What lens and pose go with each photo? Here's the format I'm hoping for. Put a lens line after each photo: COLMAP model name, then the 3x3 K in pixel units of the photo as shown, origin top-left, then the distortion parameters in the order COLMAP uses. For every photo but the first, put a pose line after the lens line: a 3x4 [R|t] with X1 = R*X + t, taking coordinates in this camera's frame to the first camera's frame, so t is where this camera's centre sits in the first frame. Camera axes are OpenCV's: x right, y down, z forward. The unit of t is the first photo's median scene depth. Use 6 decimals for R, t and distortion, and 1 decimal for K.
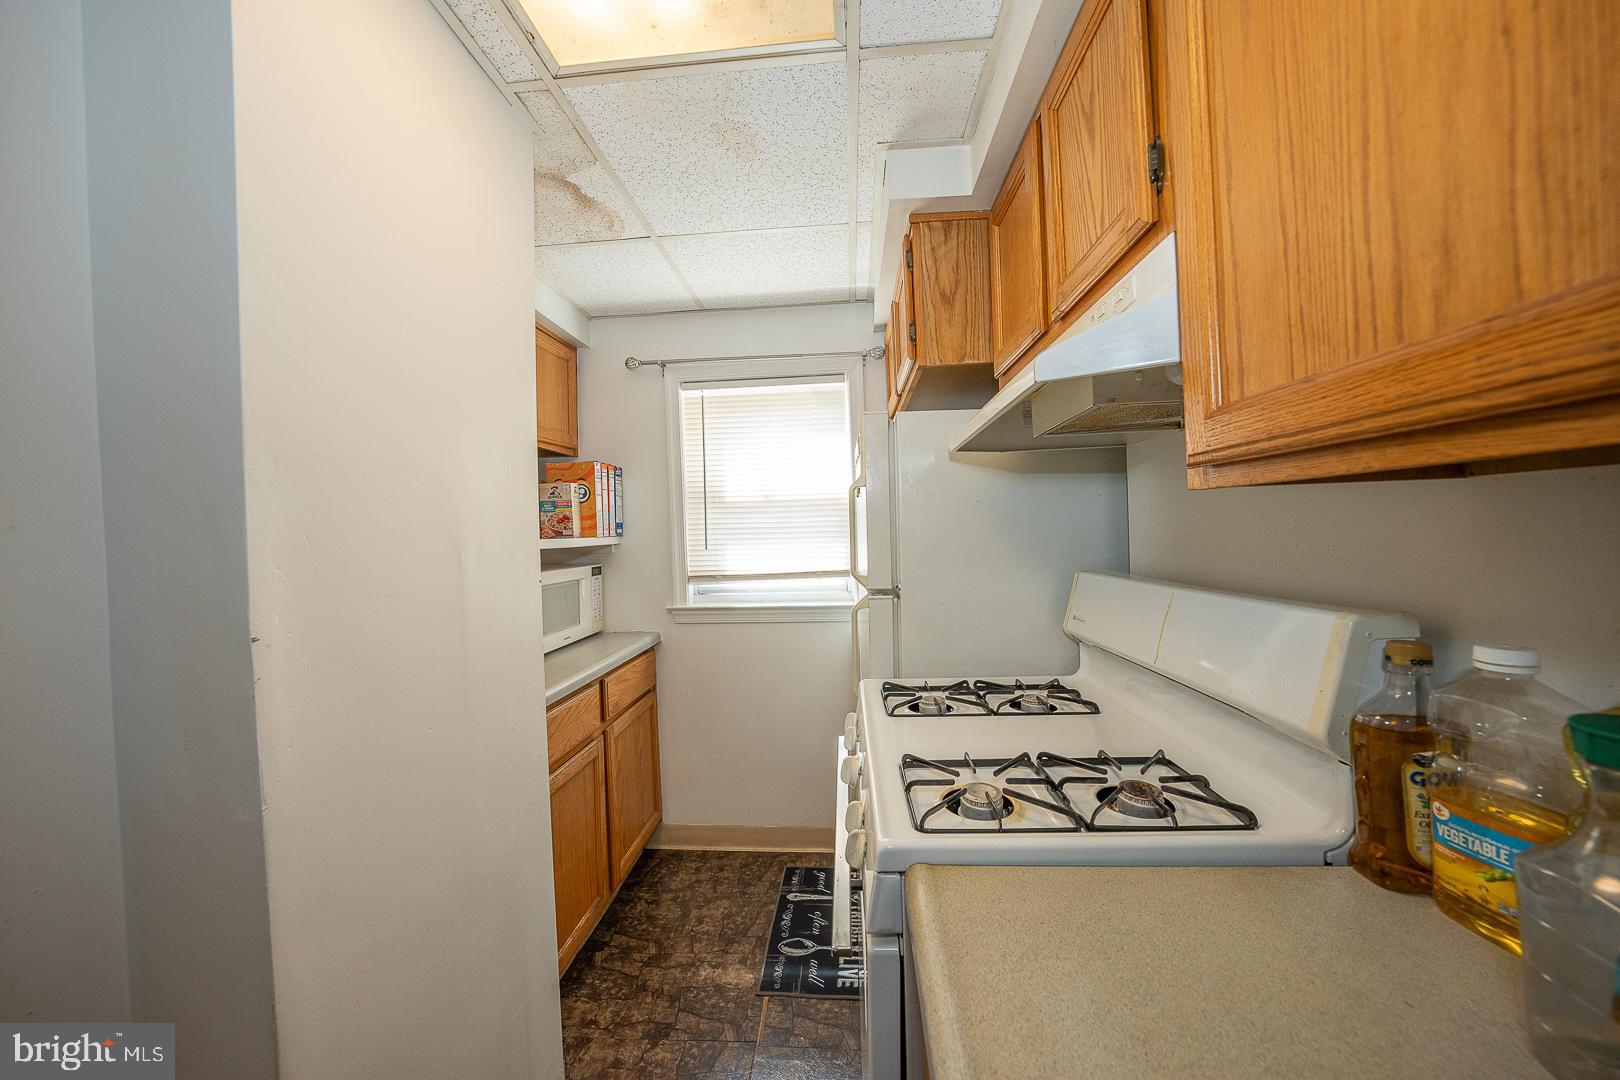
lens RADIAL K [[561.2, 0, 810.1], [0, 561.2, 537.0], [0, 0, 1]] dist [-0.029808, 0.006887]
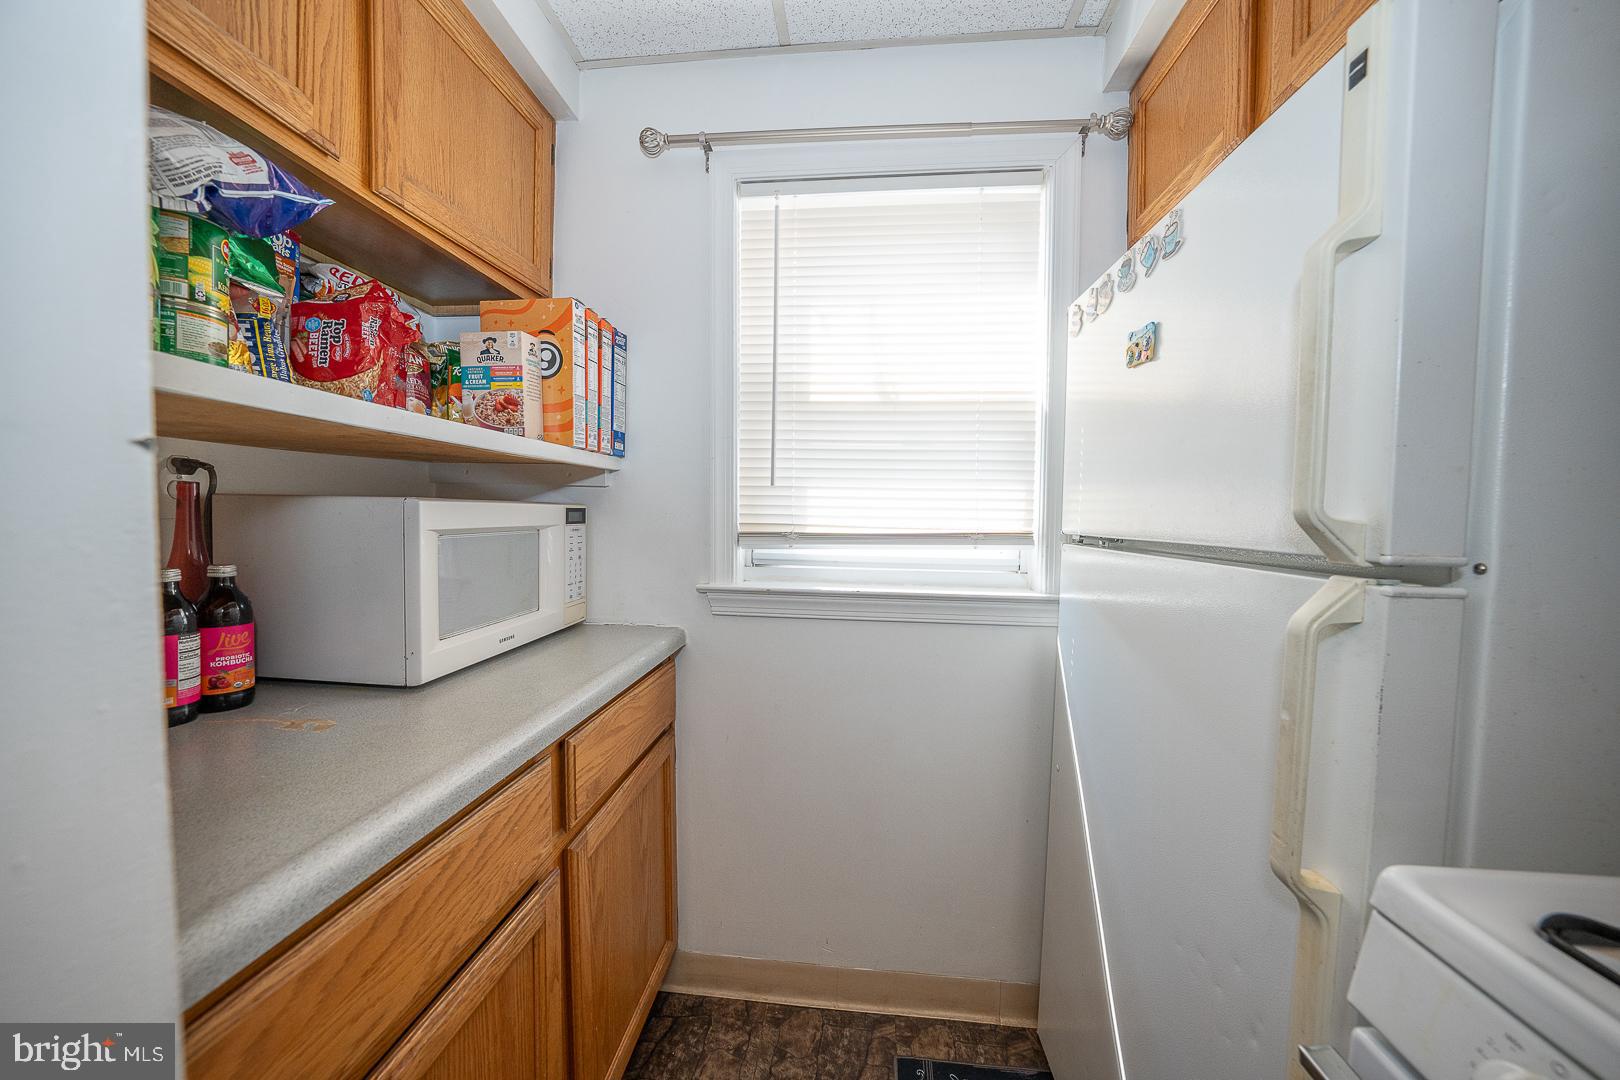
lens RADIAL K [[551.2, 0, 810.0], [0, 551.2, 540.0], [0, 0, 1]] dist [-0.027992, 0.000026]
pose [[0.998941, 0.044106, -0.013118, -0.140862], [-0.043547, 0.998241, 0.040223, 0.053256], [0.014869, -0.039609, 0.999105, 0.459442]]
